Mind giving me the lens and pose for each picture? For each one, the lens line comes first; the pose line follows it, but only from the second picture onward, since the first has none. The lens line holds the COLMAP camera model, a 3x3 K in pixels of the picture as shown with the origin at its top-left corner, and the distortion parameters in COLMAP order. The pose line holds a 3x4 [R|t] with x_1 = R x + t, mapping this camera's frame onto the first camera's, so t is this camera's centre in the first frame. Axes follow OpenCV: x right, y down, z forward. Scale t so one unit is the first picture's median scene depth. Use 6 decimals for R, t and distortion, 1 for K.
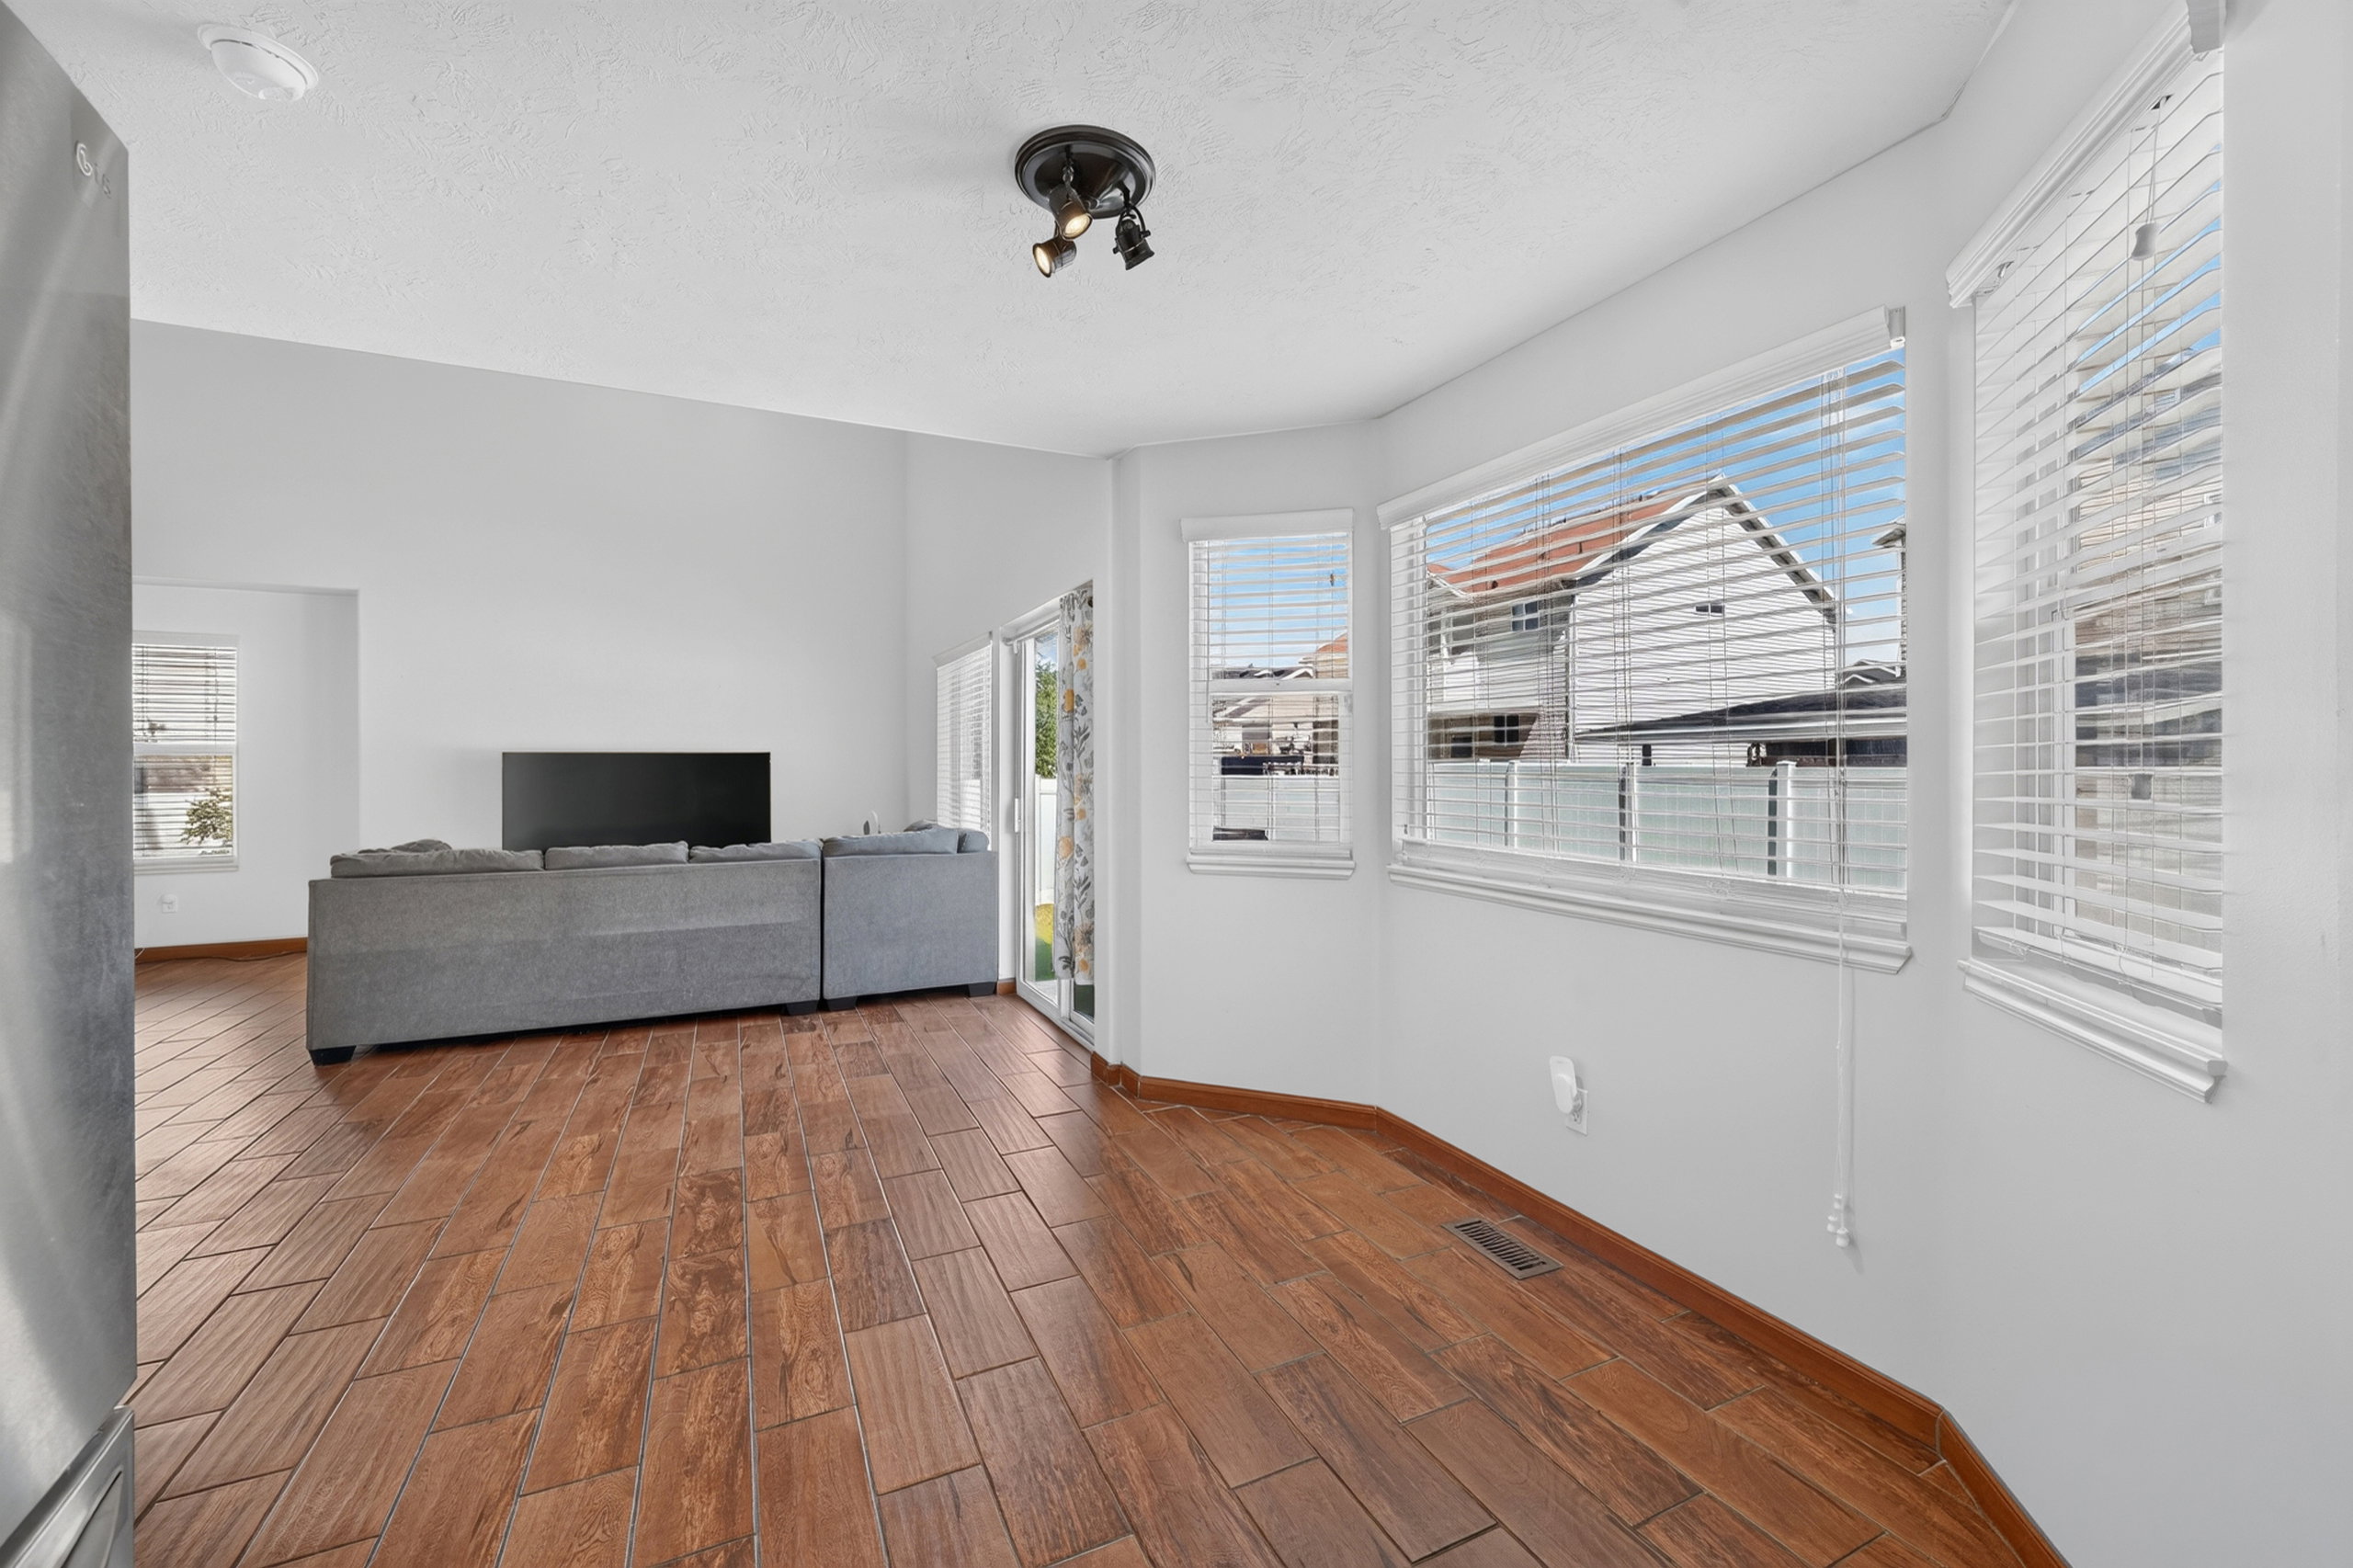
lens RADIAL K [[927.3, 0, 1173.3], [0, 927.3, 767.7], [0, 0, 1]] dist [-0.000989, -0.000149]
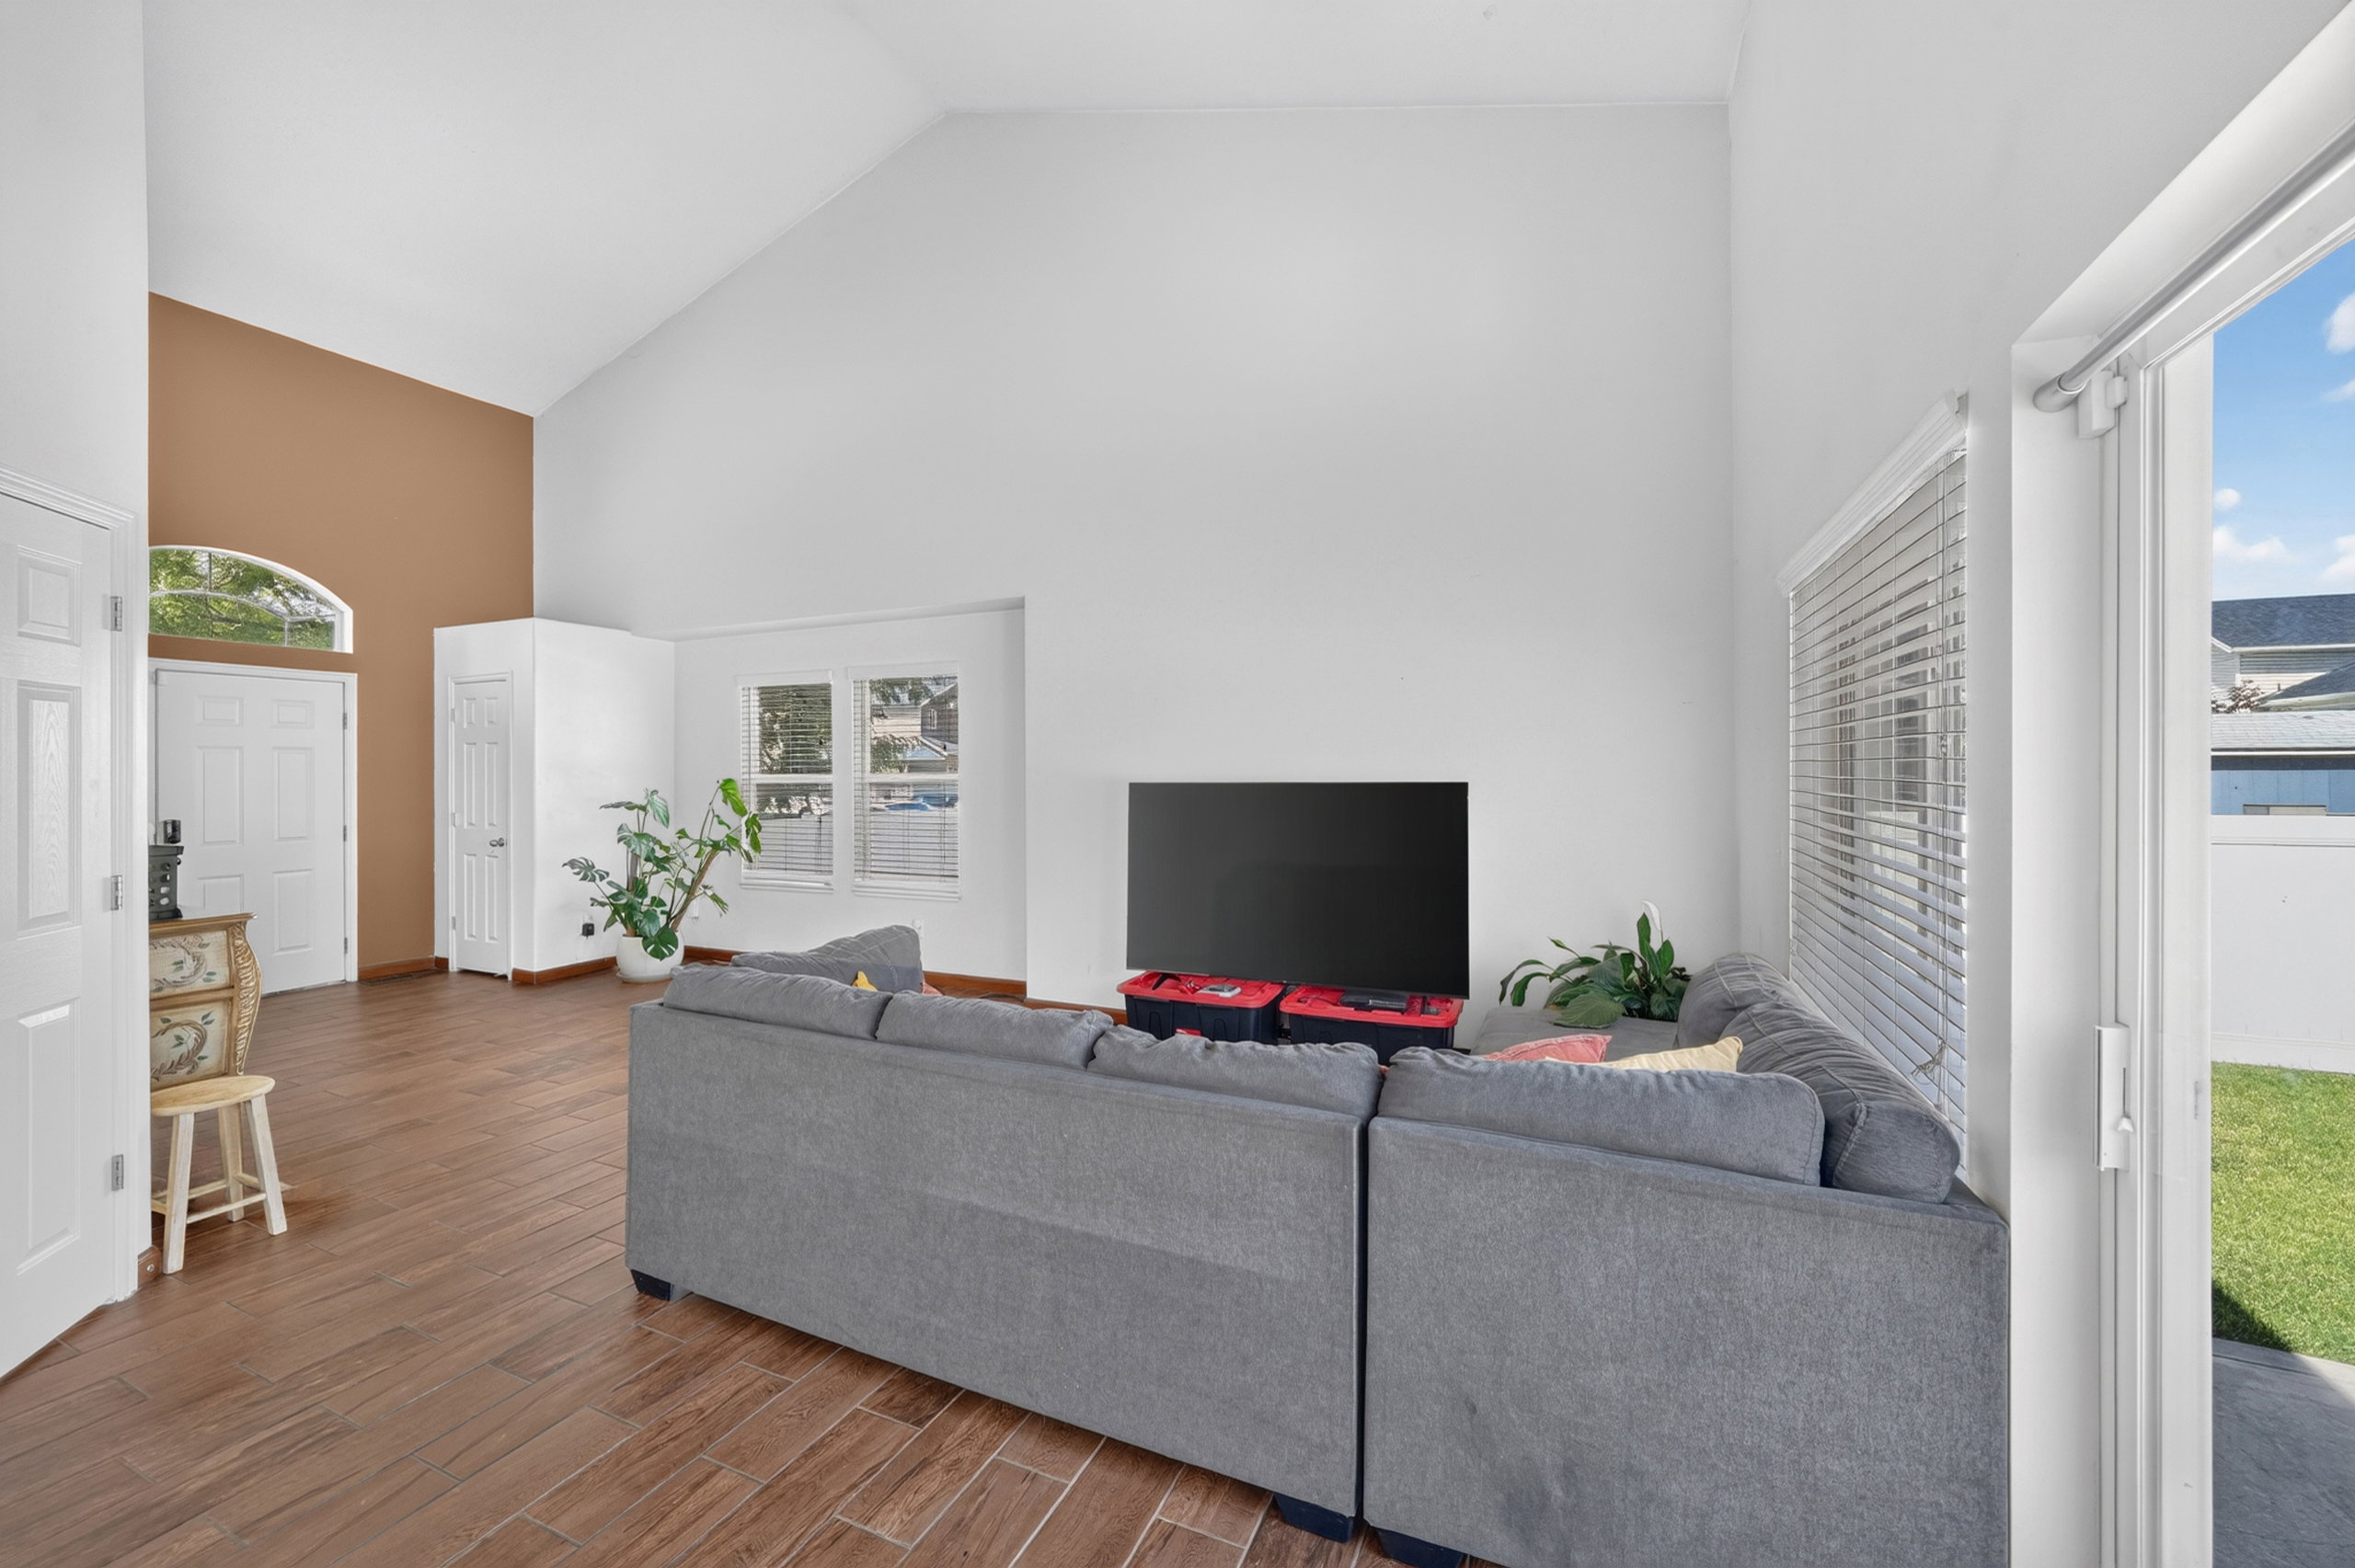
lens RADIAL K [[928.0, 0, 1174.3], [0, 928.0, 767.7], [0, 0, 1]] dist [-0.000989, -0.000149]
pose [[0.637603, -0.000217, -0.770365, -0.142092], [-0.000809, 0.999999, -0.000951, -0.035479], [0.770365, 0.001229, 0.637602, 0.675557]]
